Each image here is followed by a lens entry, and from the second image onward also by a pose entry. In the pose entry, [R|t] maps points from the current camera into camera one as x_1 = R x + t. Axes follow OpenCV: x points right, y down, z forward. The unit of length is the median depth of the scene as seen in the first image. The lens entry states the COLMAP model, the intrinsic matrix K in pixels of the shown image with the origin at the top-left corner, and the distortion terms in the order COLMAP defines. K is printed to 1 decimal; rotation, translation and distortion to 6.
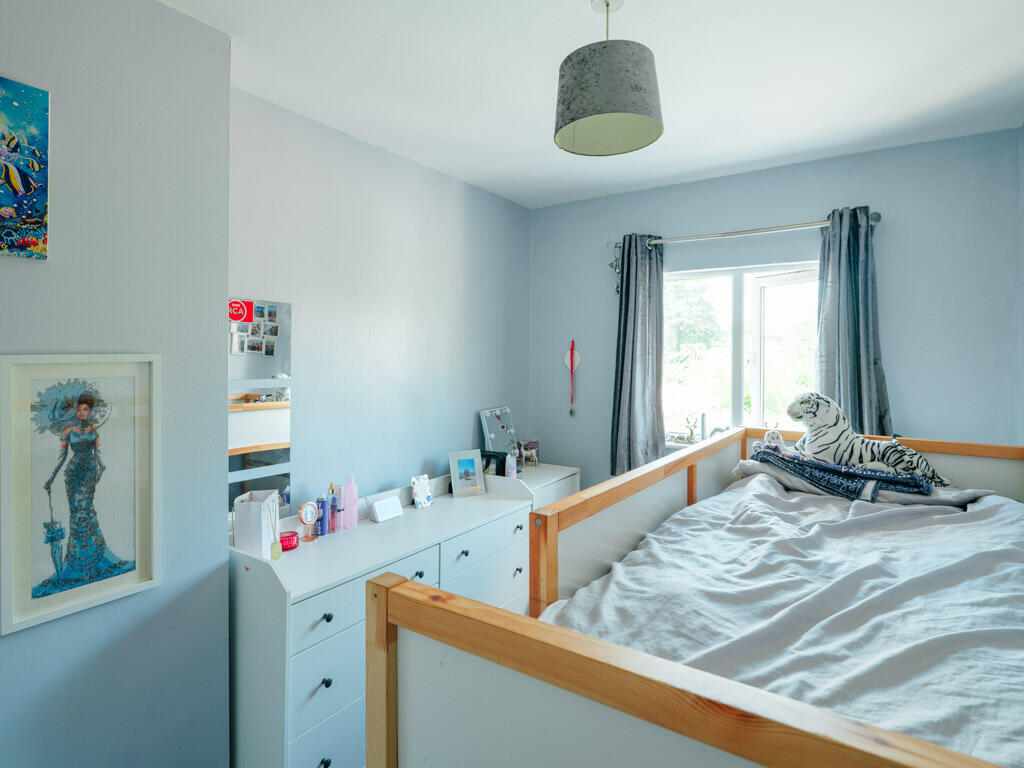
lens RADIAL K [[560.3, 0, 503.4], [0, 560.3, 358.0], [0, 0, 1]] dist [0.010680, -0.005628]
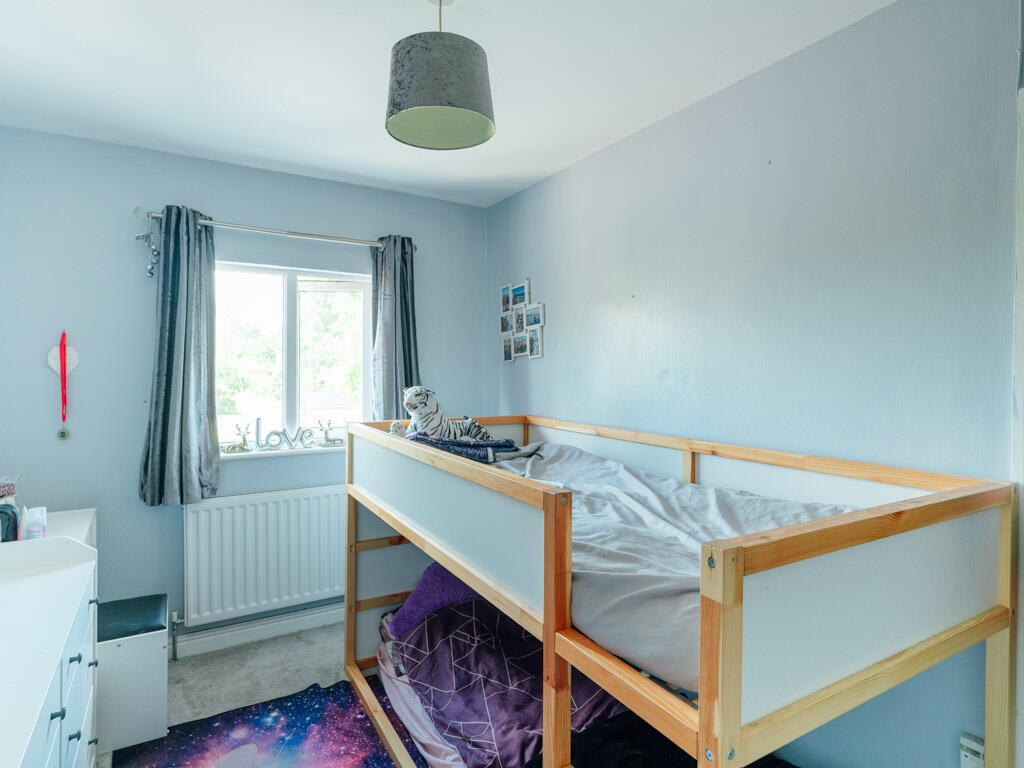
lens RADIAL K [[560.3, 0, 513.4], [0, 560.3, 379.4], [0, 0, 1]] dist [0.010680, -0.005628]
pose [[0.428471, -0.020502, 0.903323, -0.311948], [-0.001917, 0.999720, 0.023599, 0.011432], [-0.903553, -0.011843, 0.428312, 0.208095]]
